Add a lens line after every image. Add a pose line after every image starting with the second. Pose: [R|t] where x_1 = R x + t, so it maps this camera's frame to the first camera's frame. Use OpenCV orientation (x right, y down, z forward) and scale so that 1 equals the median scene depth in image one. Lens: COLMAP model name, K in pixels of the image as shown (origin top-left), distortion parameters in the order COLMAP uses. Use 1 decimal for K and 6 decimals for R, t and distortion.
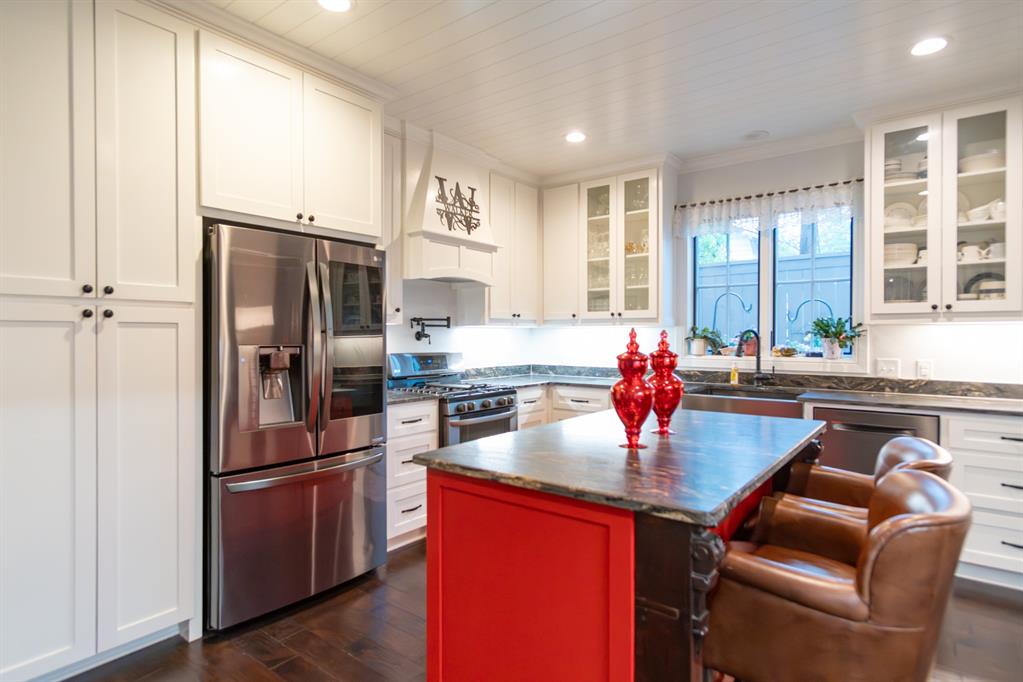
lens RADIAL K [[536.4, 0, 511.4], [0, 536.4, 339.1], [0, 0, 1]] dist [-0.020100, -0.001449]
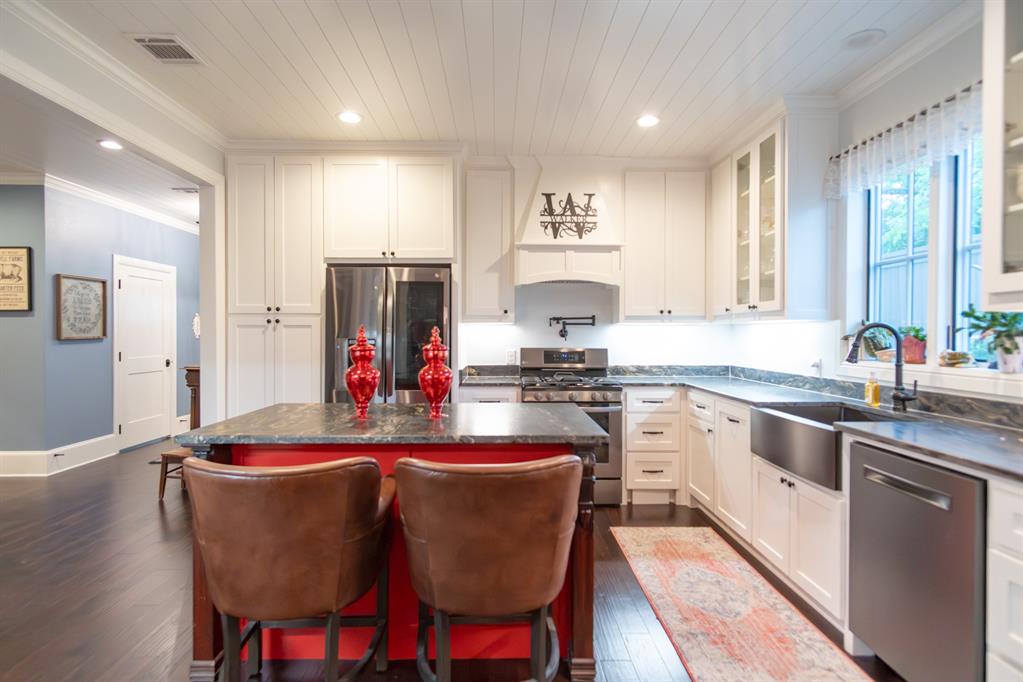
lens RADIAL K [[536.4, 0, 508.1], [0, 536.4, 338.8], [0, 0, 1]] dist [-0.020100, -0.001449]
pose [[0.628840, 0.007587, -0.777498, 0.667178], [-0.006816, 0.999968, 0.004245, 0.002049], [0.777505, 0.002630, 0.628871, 0.211173]]
